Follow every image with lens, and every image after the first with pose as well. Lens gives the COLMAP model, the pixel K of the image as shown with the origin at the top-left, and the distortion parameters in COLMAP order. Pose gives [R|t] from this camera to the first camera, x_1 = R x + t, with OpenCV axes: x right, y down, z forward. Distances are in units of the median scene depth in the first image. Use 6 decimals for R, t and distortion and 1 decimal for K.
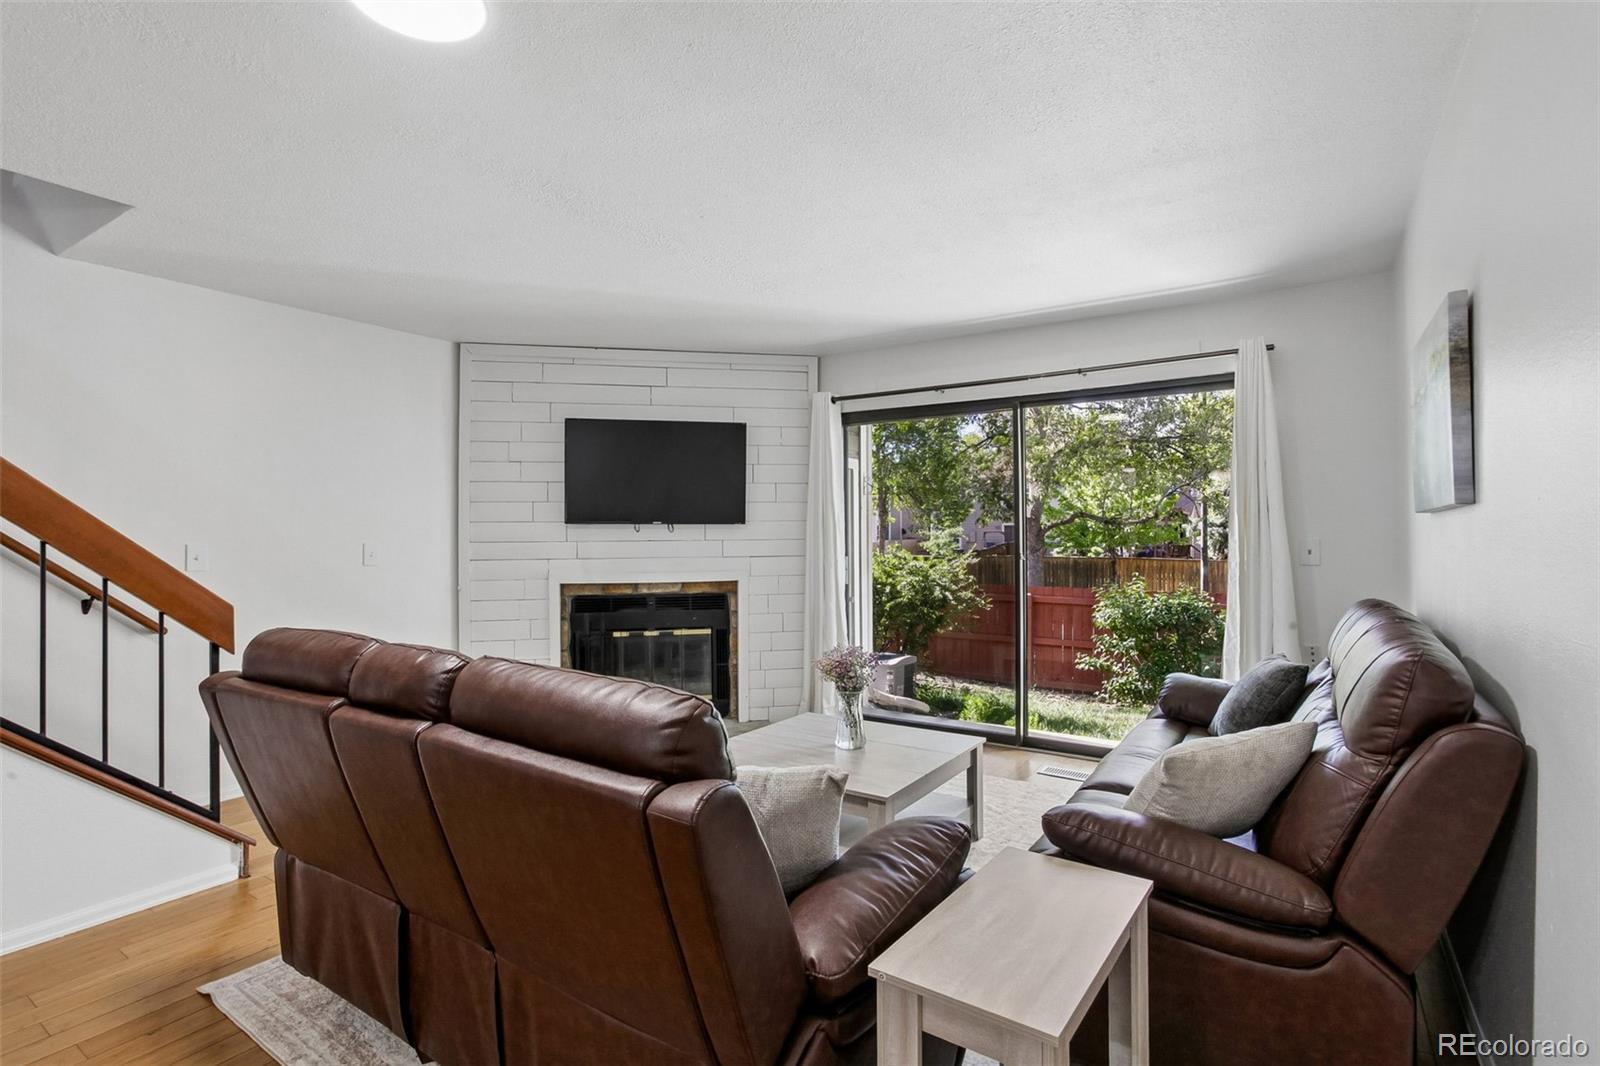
lens RADIAL K [[787.2, 0, 782.1], [0, 787.2, 520.7], [0, 0, 1]] dist [-0.019483, 0.013732]
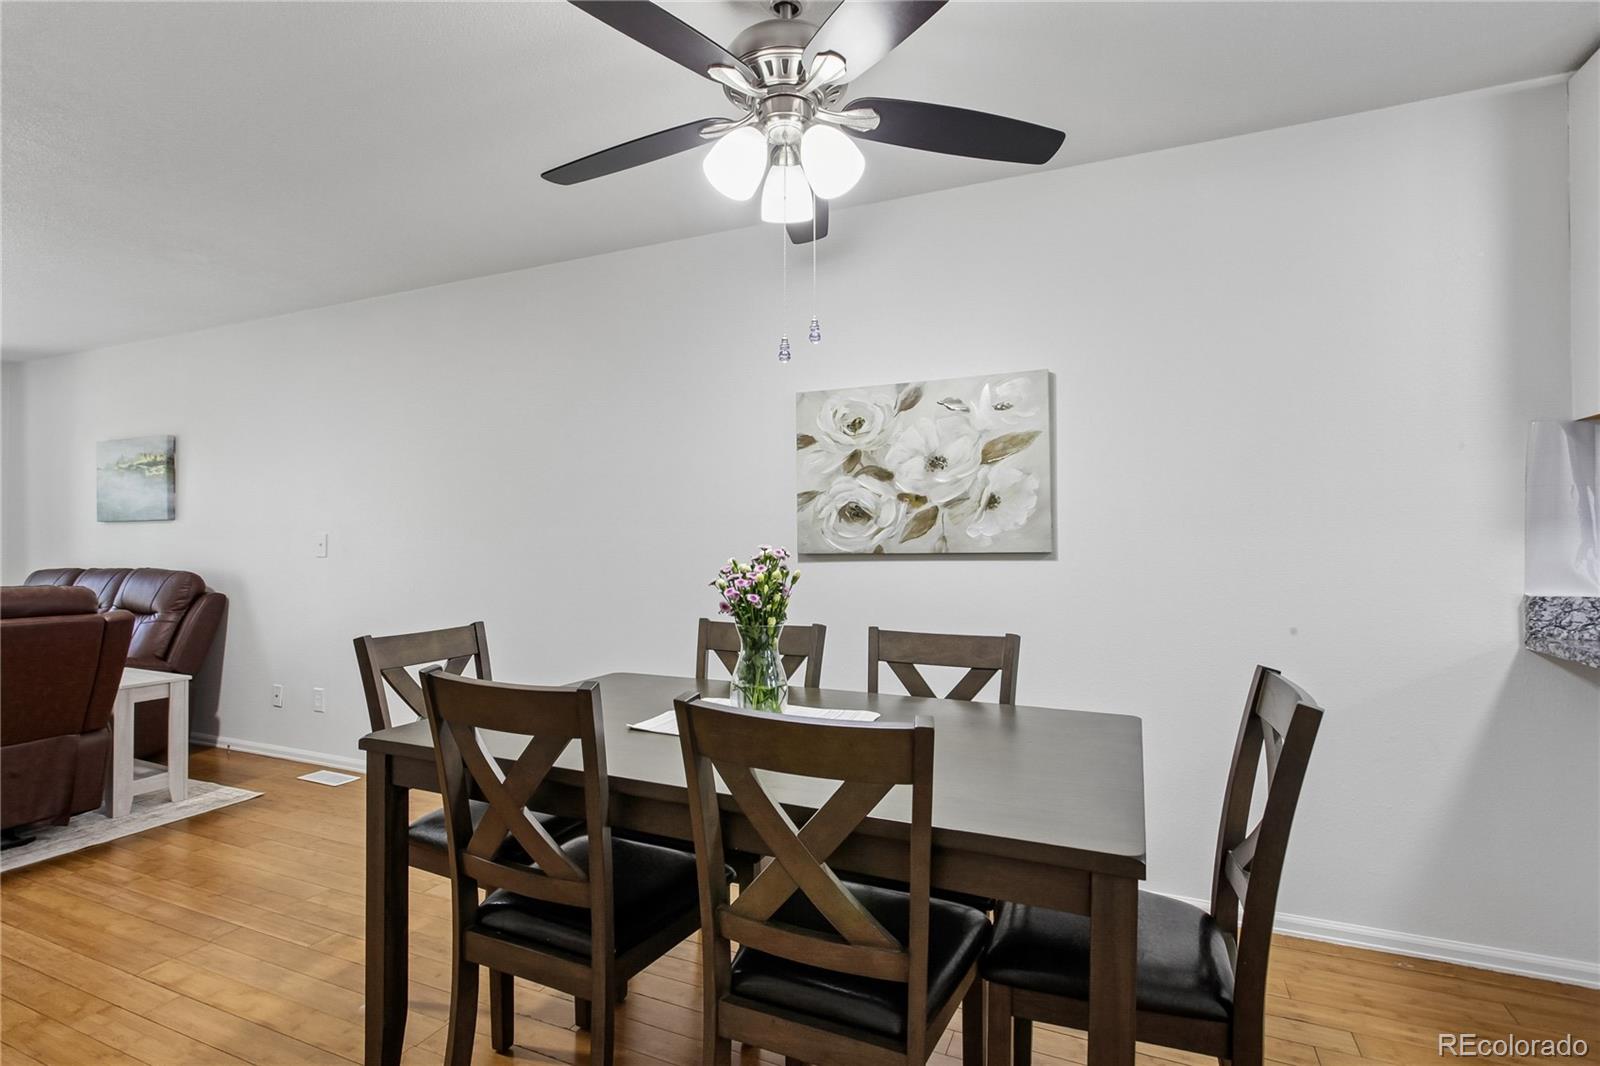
lens RADIAL K [[787.2, 0, 787.9], [0, 787.2, 532.6], [0, 0, 1]] dist [-0.019483, 0.013732]
pose [[-0.163698, 0.017780, 0.986350, -0.712984], [-0.017218, 0.999634, -0.020877, 0.014409], [-0.986360, -0.020401, -0.163332, -0.200947]]
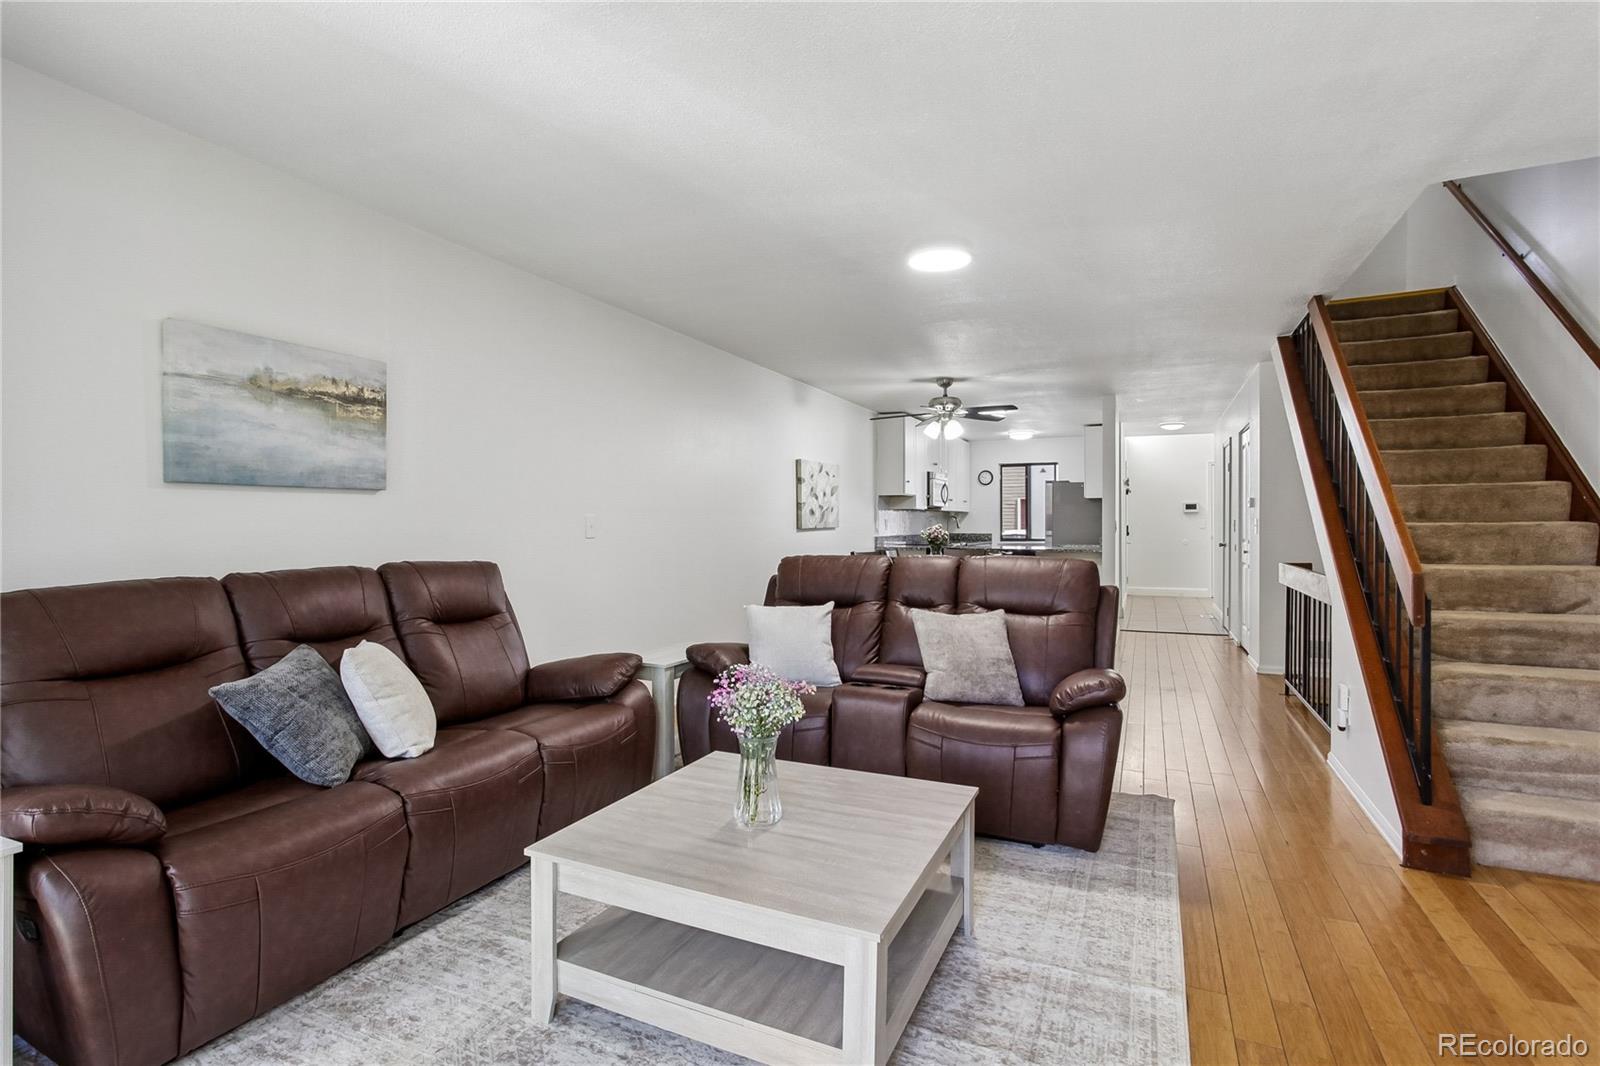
lens RADIAL K [[787.2, 0, 788.6], [0, 787.2, 533.7], [0, 0, 1]] dist [-0.019483, 0.013732]
pose [[-0.987635, 0.010481, -0.156419, 0.106525], [0.011711, 0.999907, -0.006946, 0.035729], [0.156332, -0.008692, -0.987666, 1.045981]]
